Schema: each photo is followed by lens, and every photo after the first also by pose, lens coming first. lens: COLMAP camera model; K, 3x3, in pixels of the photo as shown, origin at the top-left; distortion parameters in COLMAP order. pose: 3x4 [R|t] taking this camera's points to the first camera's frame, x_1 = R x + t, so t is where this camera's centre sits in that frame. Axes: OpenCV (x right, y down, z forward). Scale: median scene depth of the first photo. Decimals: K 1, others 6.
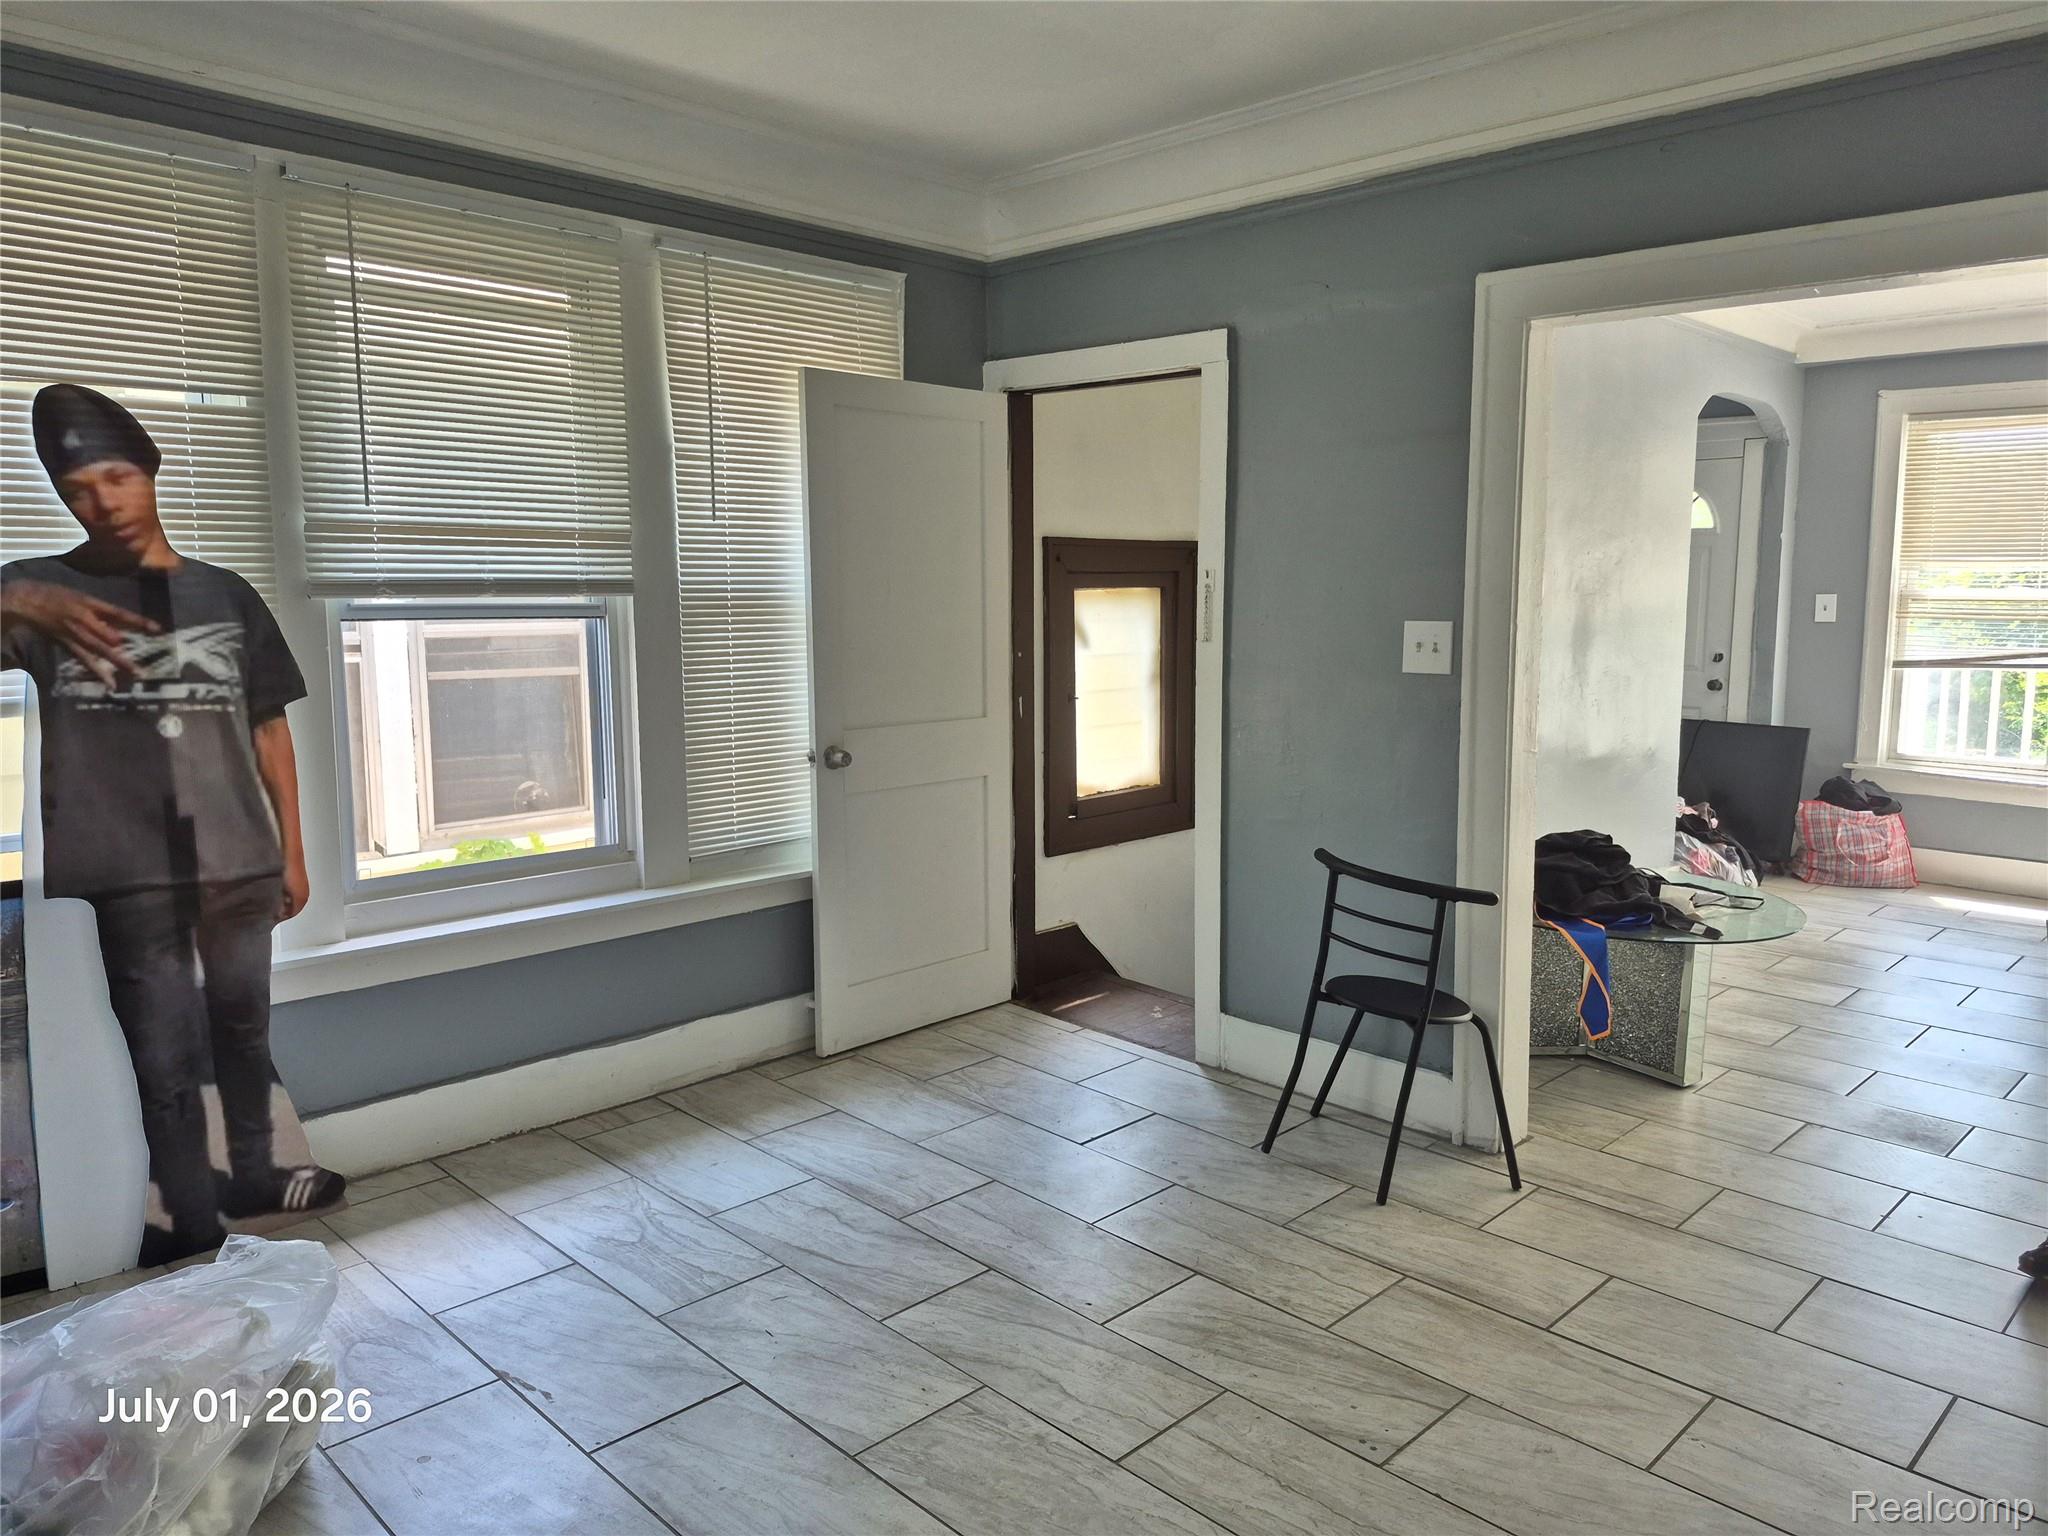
lens RADIAL K [[1392.5, 0, 1021.2], [0, 1392.5, 778.4], [0, 0, 1]] dist [0.004286, -0.005642]
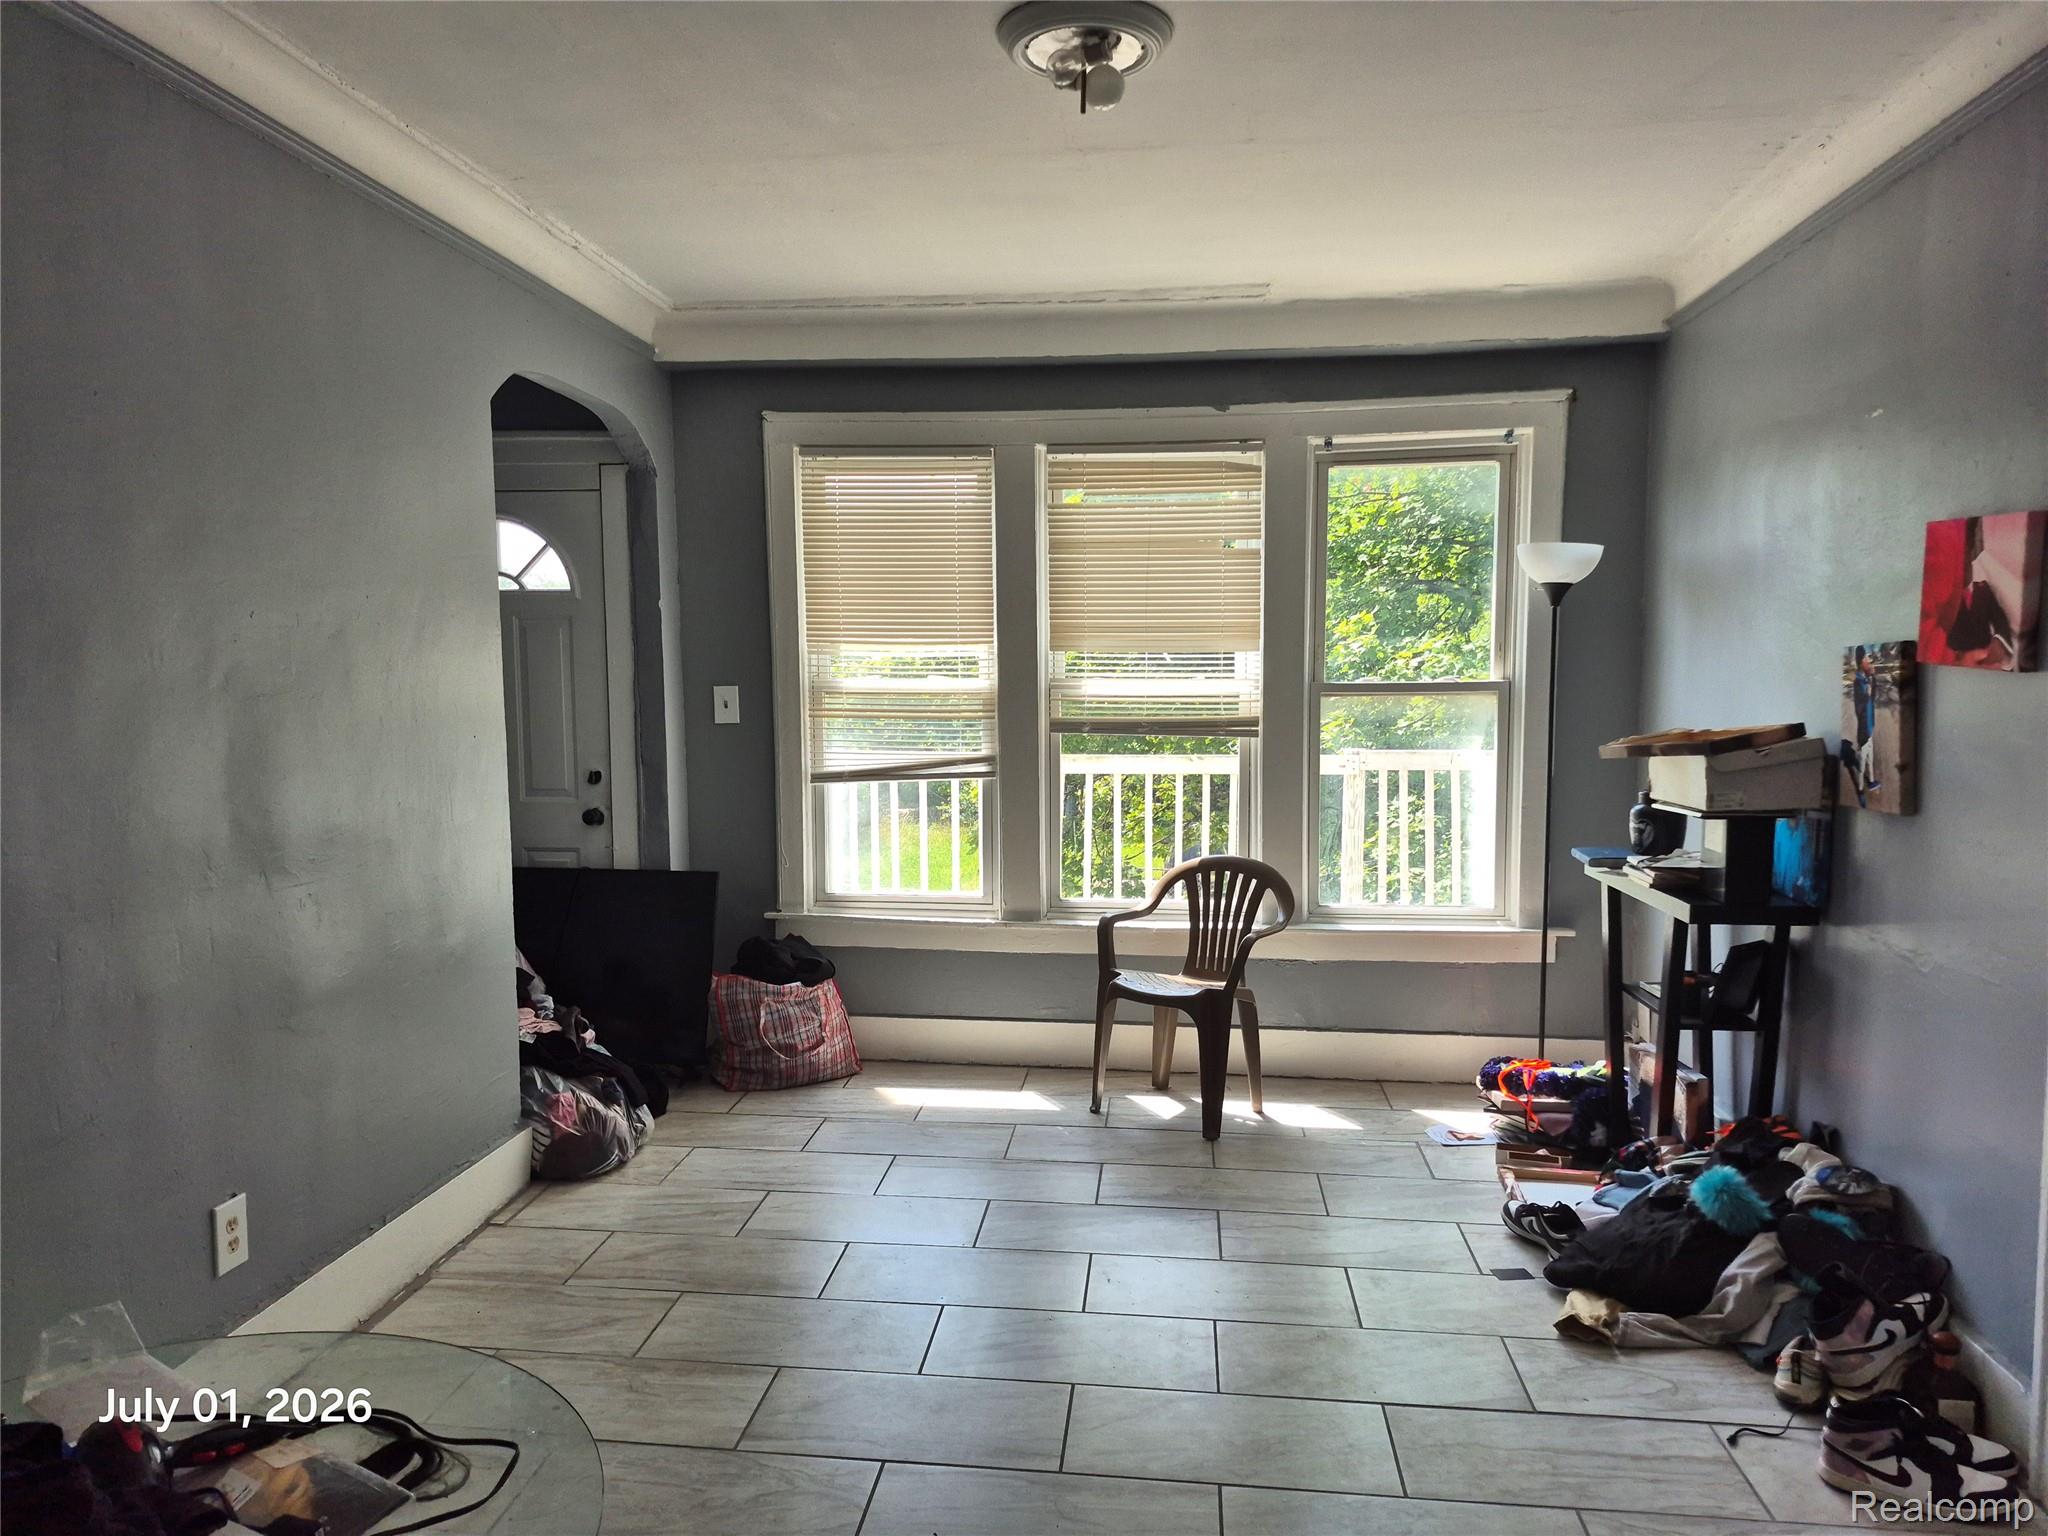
lens RADIAL K [[1392.5, 0, 1032.7], [0, 1392.5, 773.2], [0, 0, 1]] dist [0.004286, -0.005642]
pose [[0.773058, -0.048079, 0.632511, 0.259115], [0.079239, 0.996632, -0.021091, -0.063653], [-0.629367, 0.066424, 0.774264, 0.365438]]
